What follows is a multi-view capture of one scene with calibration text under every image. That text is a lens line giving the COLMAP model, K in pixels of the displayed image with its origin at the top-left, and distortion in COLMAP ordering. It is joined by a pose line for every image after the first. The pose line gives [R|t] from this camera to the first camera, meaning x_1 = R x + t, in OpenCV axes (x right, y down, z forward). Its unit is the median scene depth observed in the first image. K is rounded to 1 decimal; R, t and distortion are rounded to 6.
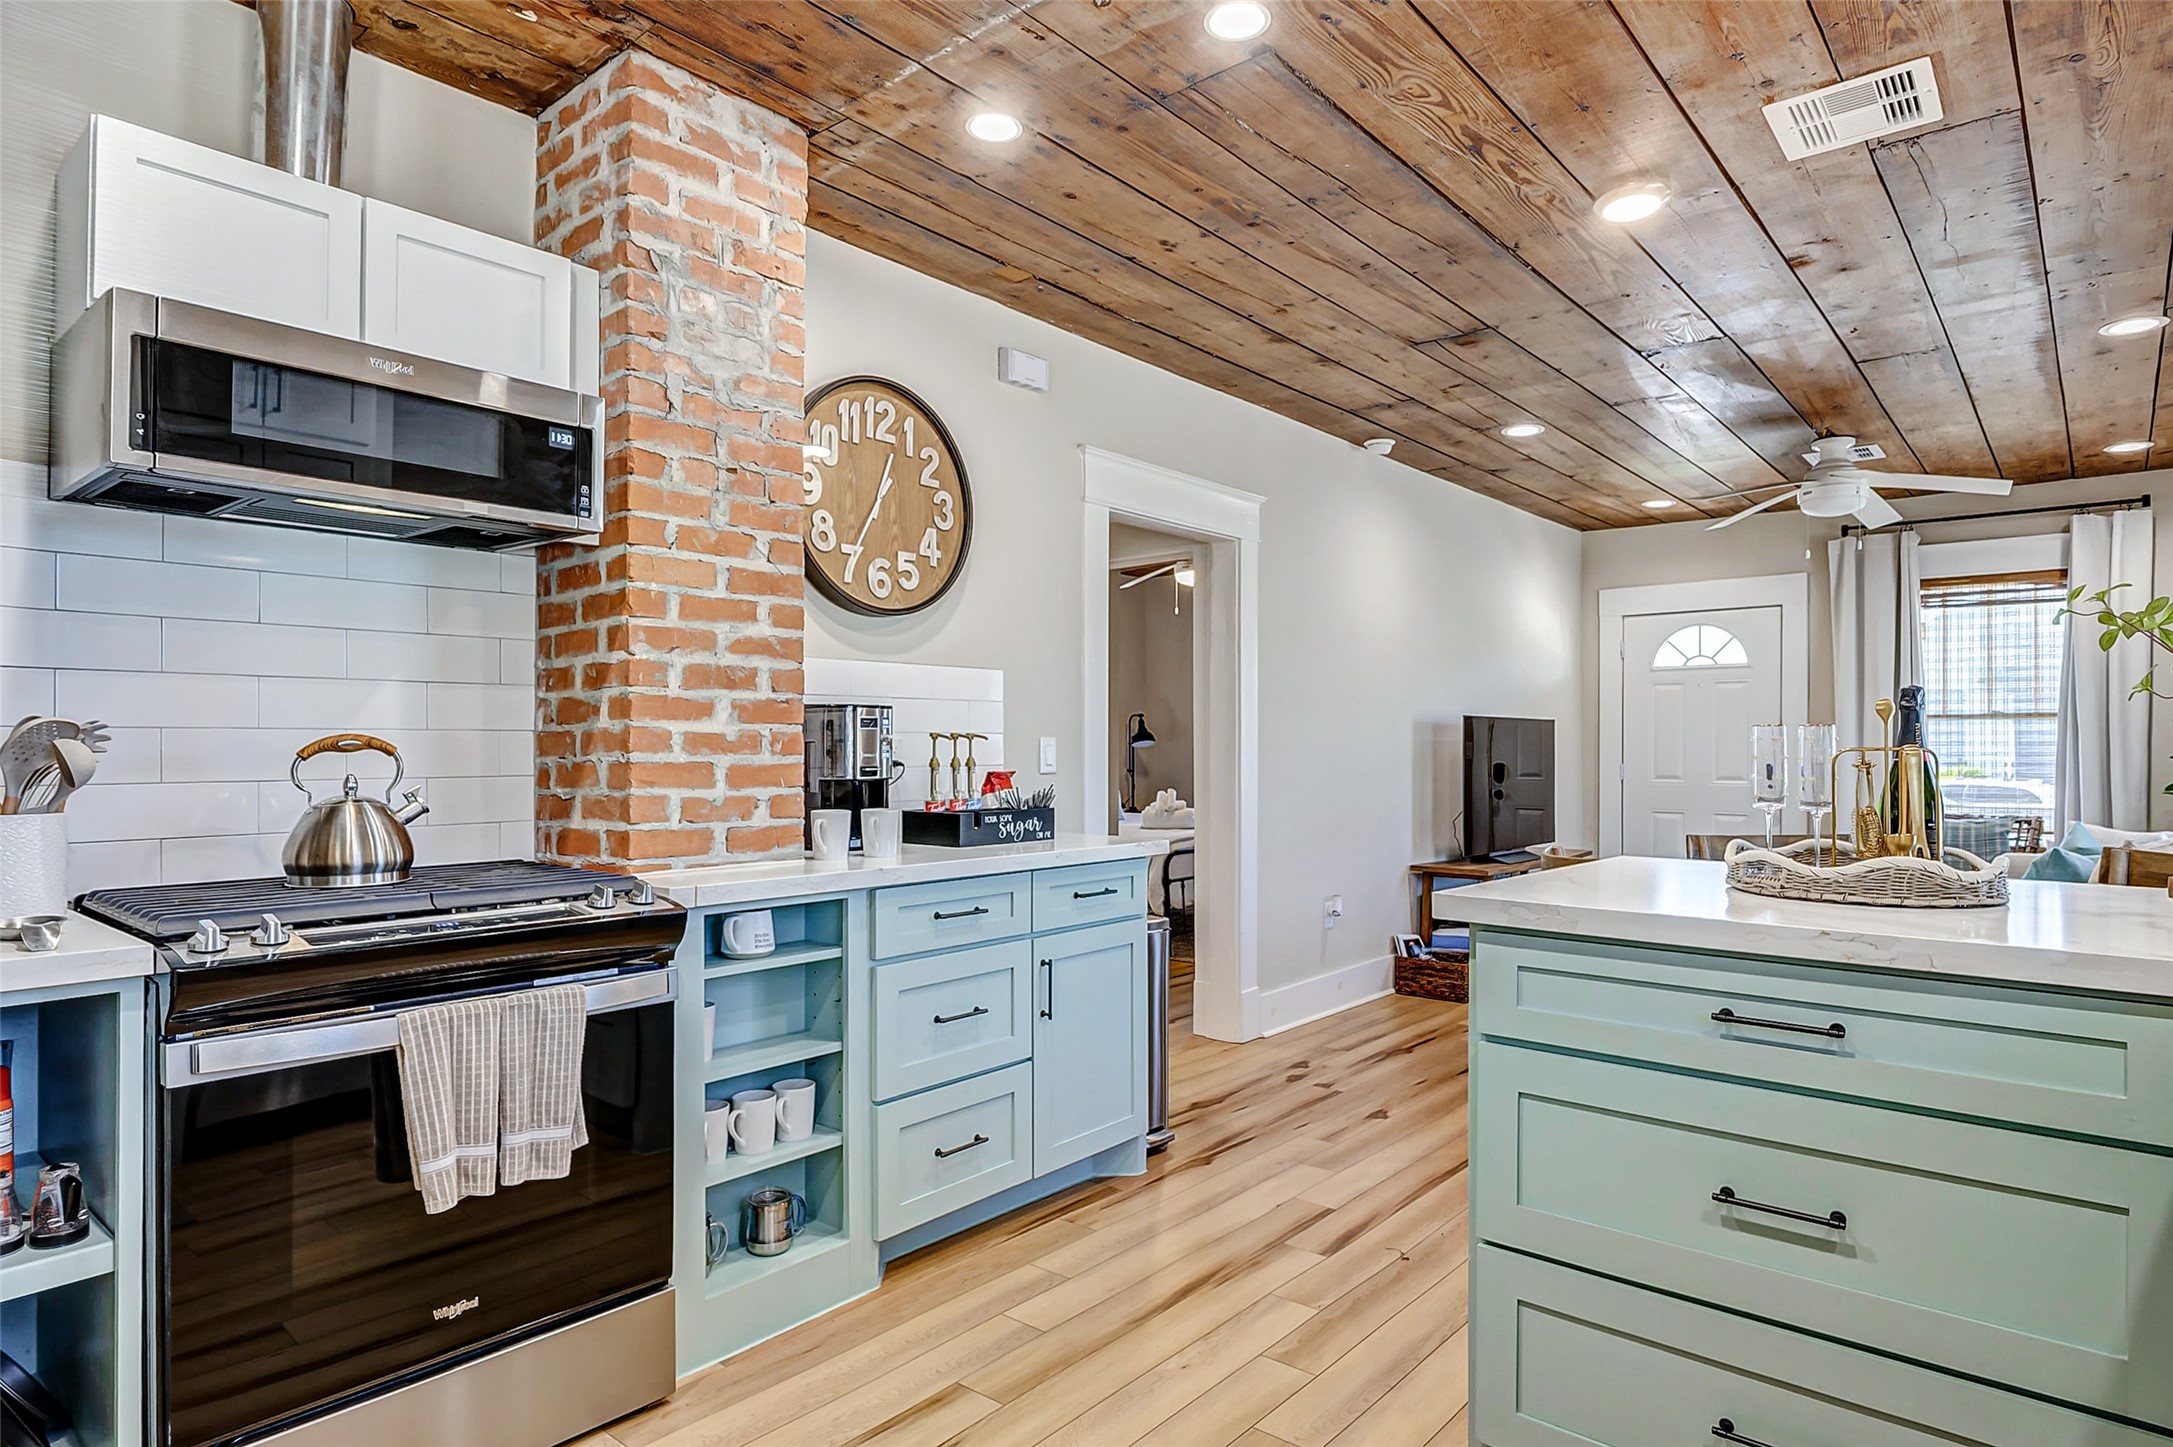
lens RADIAL K [[1188.8, 0, 1105.9], [0, 1188.8, 739.0], [0, 0, 1]] dist [-0.001964, -0.008205]
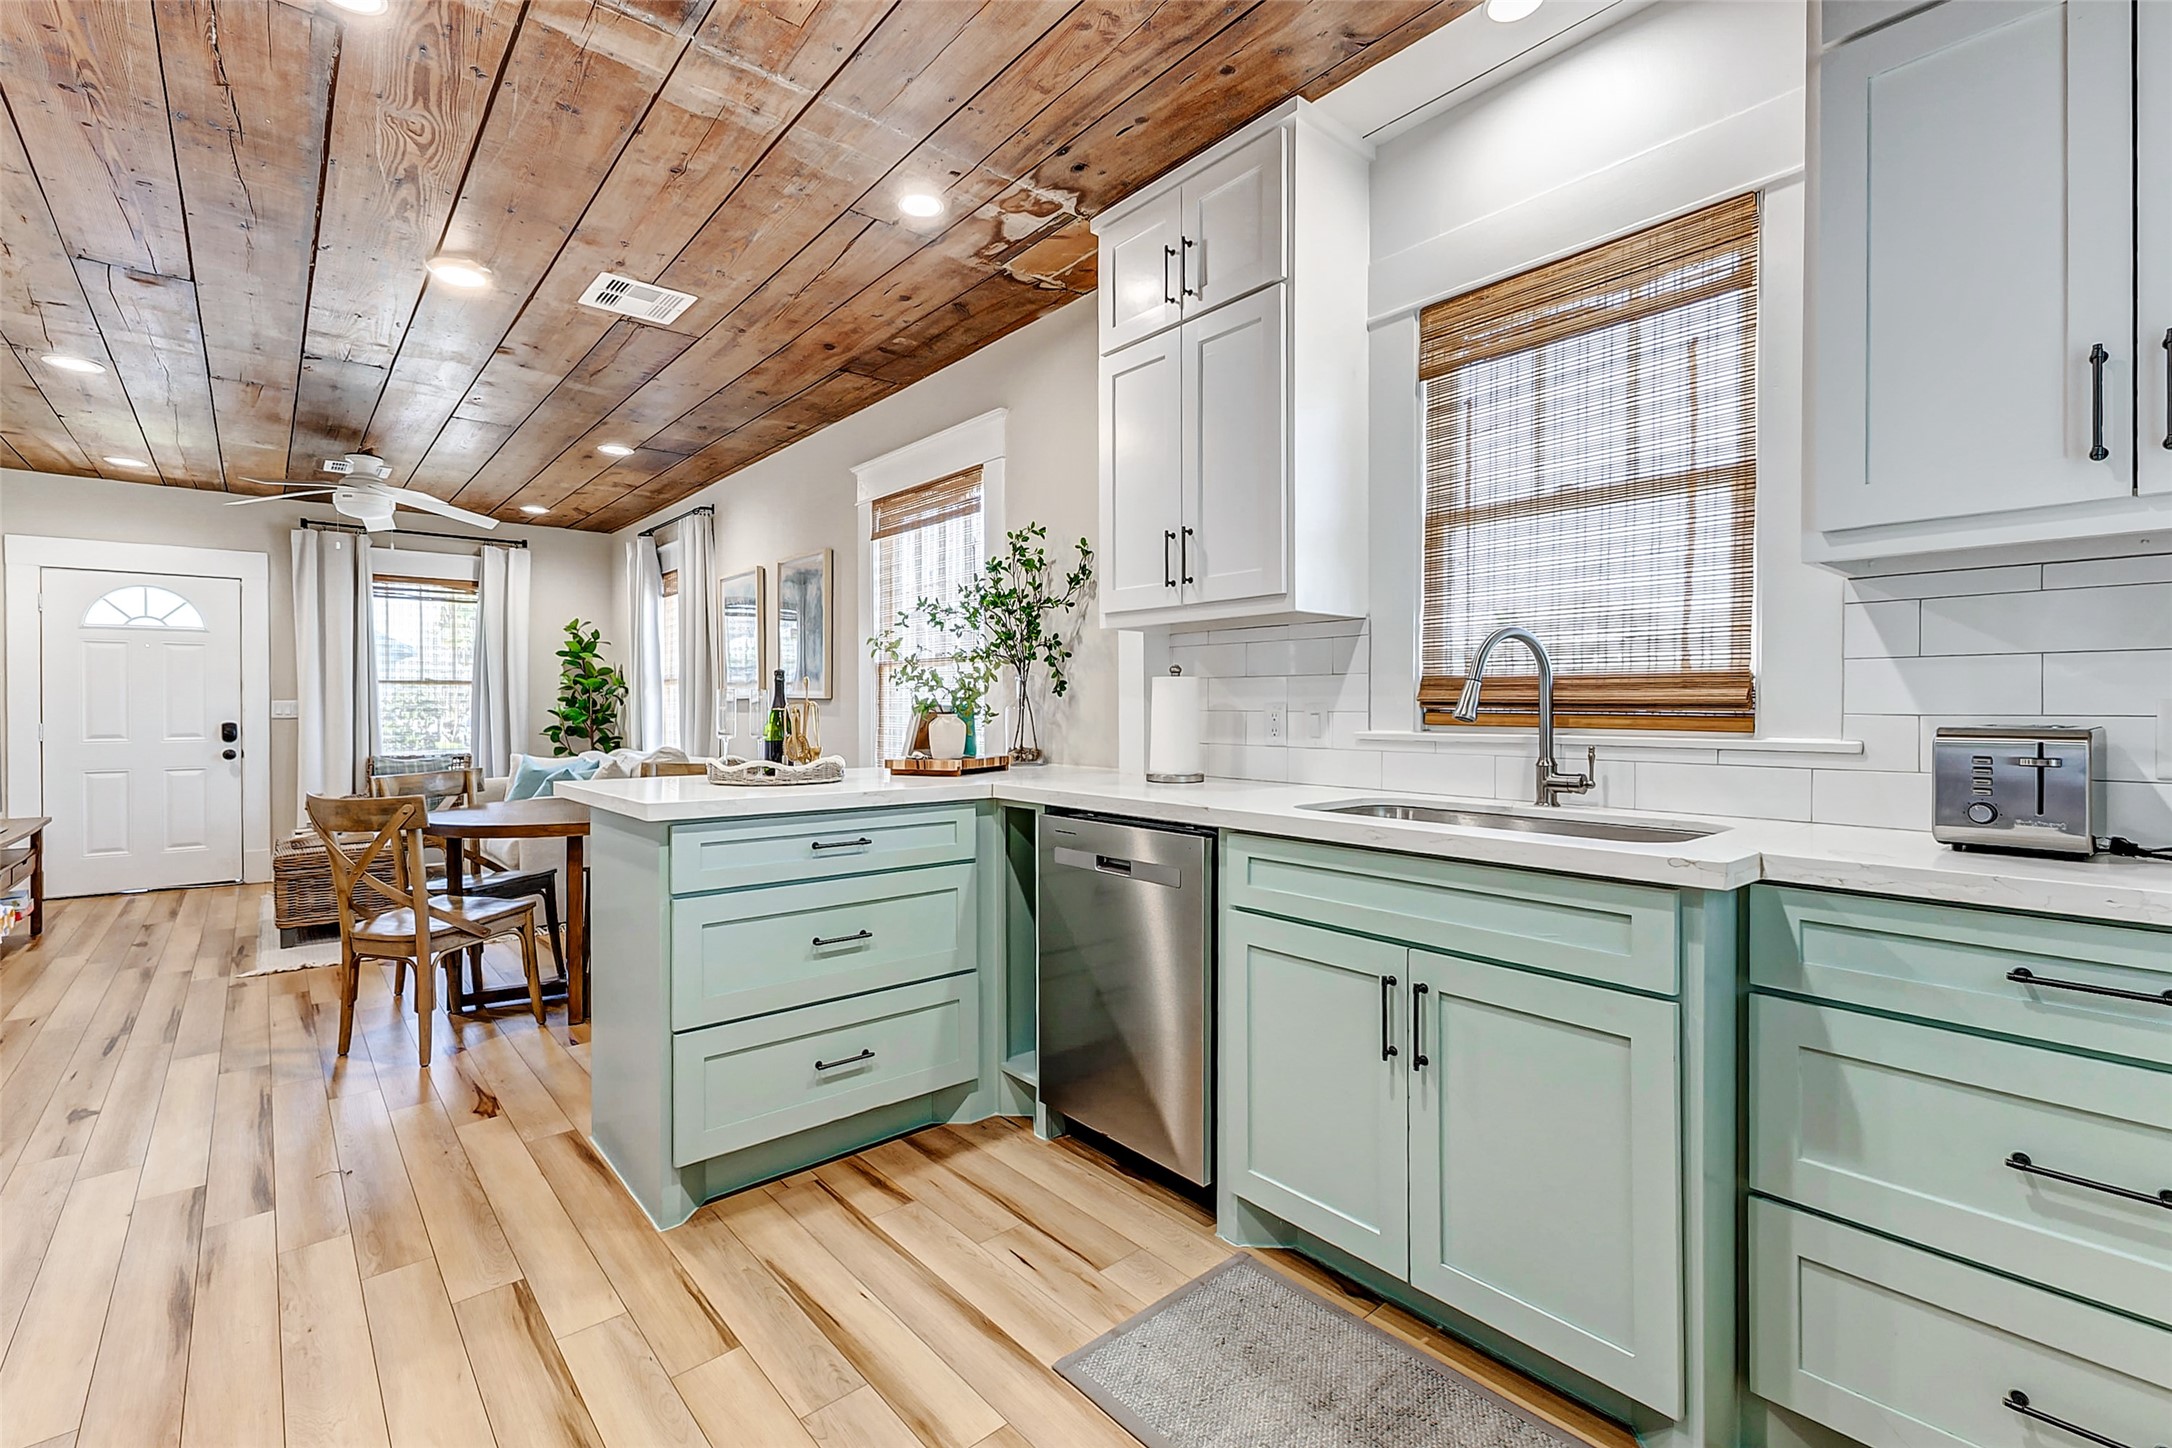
lens RADIAL K [[952.4, 0, 1076.4], [0, 952.4, 709.5], [0, 0, 1]] dist [0.000668, -0.000504]
pose [[0.164165, -0.005507, 0.986417, -0.512514], [-0.004106, 0.999972, 0.006266, 0.005100], [-0.986424, -0.005079, 0.164138, 0.207825]]
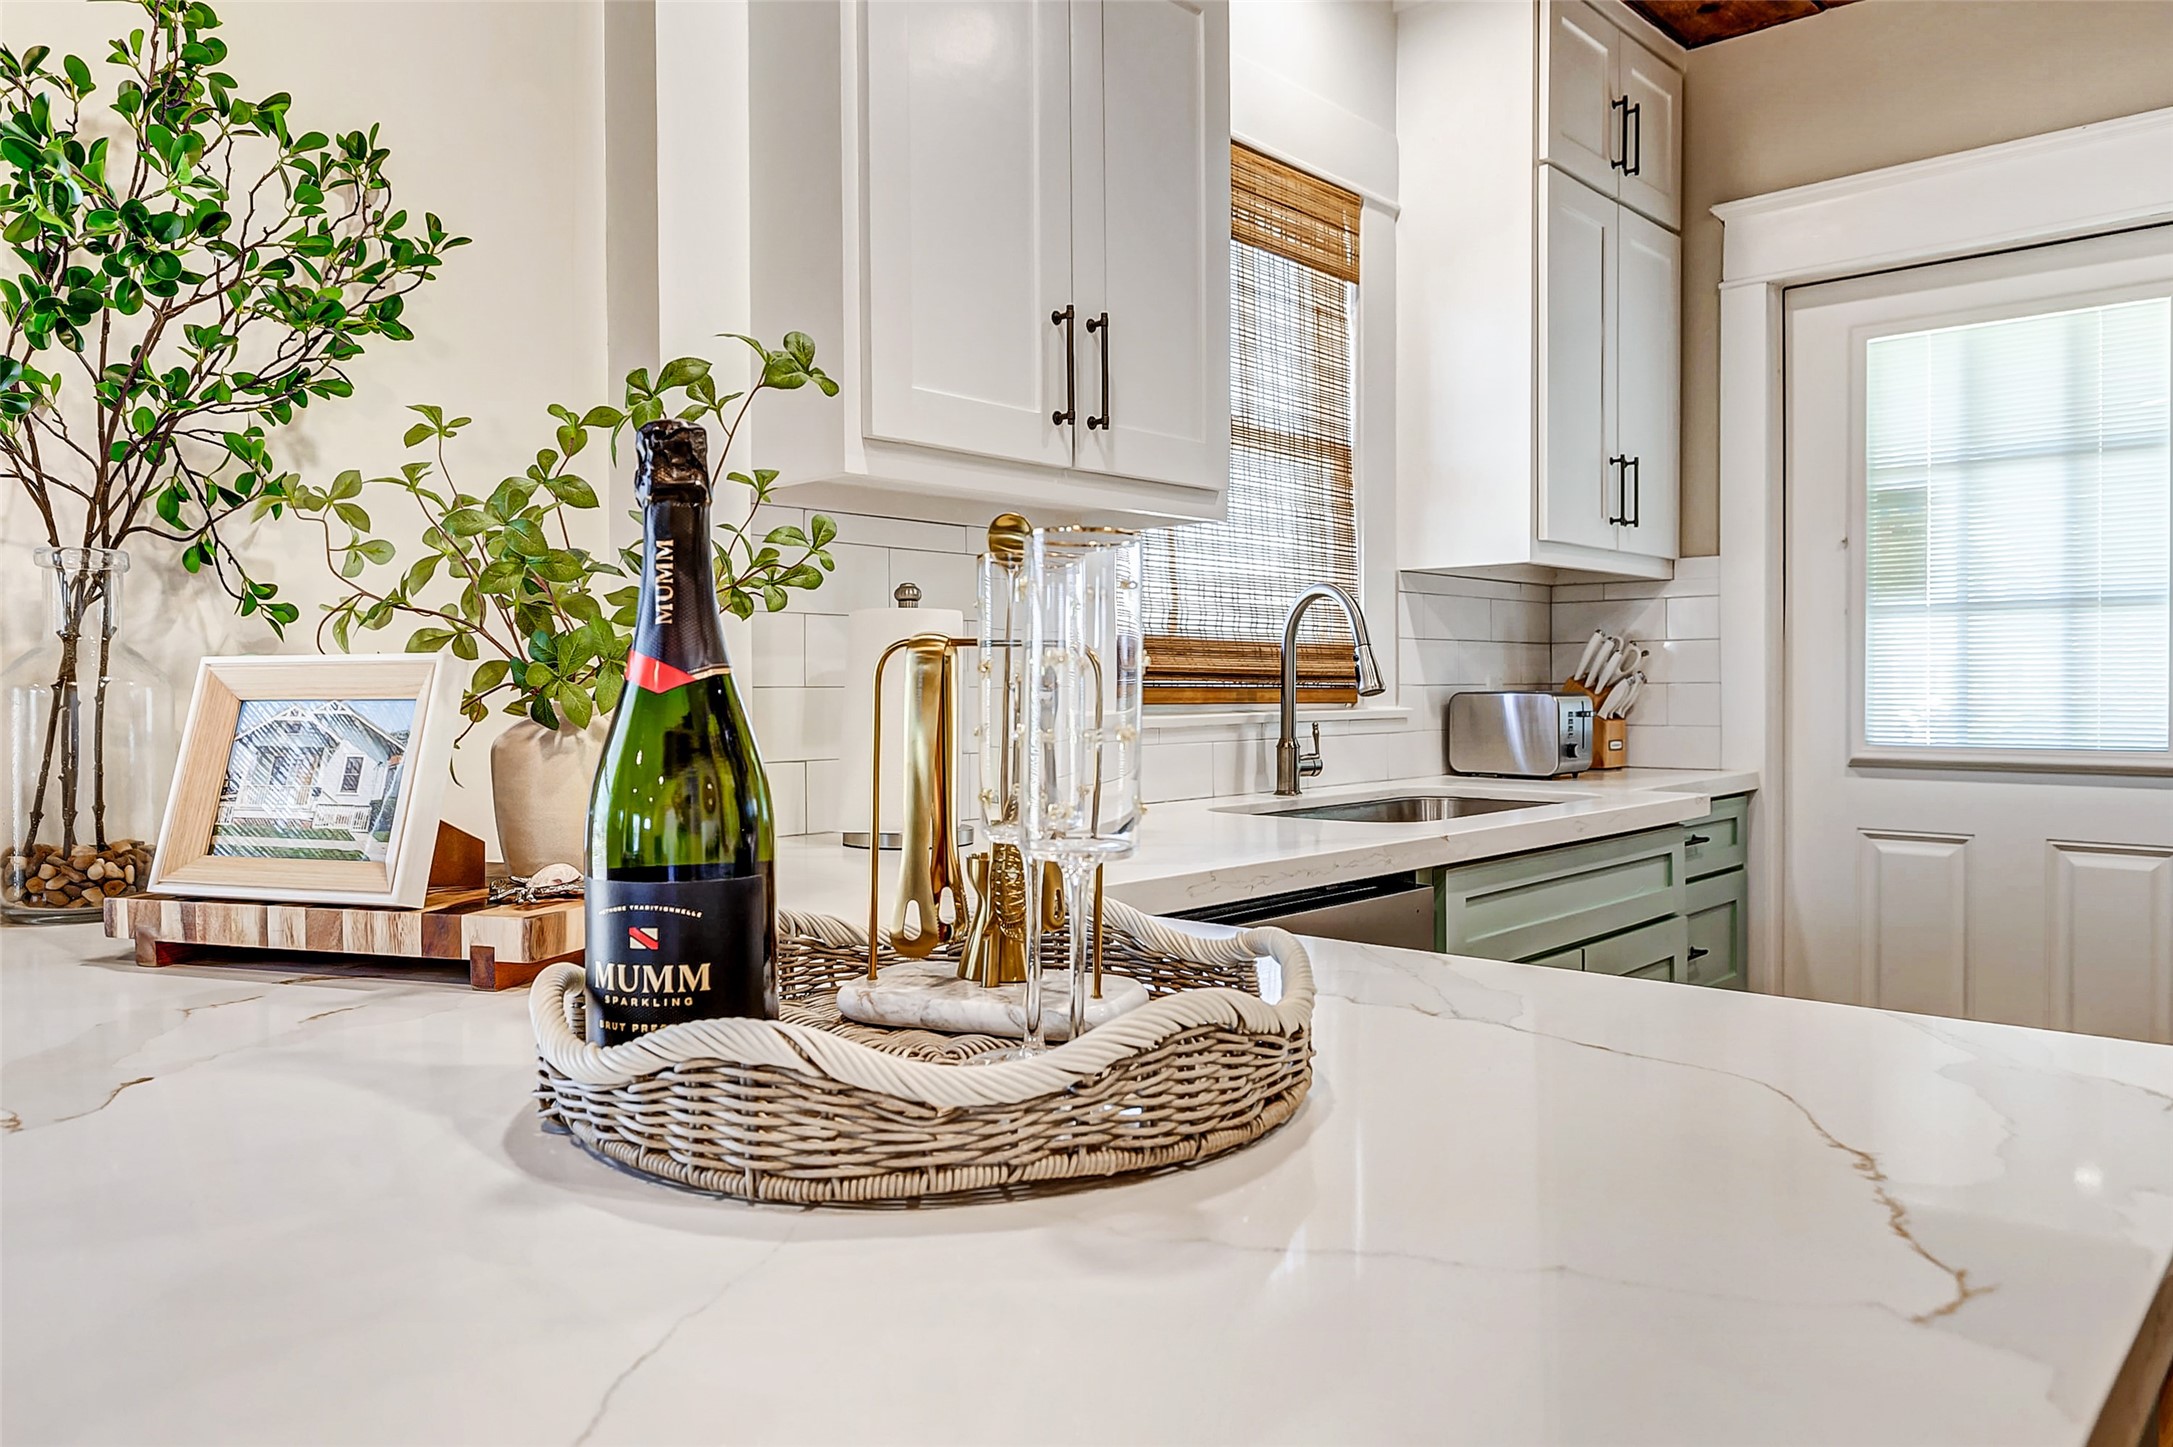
lens RADIAL K [[1474.8, 0, 1083.6], [0, 1474.8, 679.9], [0, 0, 1]] dist [-0.002637, -0.001540]
pose [[-0.999302, 0.001457, 0.037316, 0.409455], [0.001183, 0.999972, -0.007378, 0.014774], [-0.037325, -0.007328, -0.999276, 0.974496]]
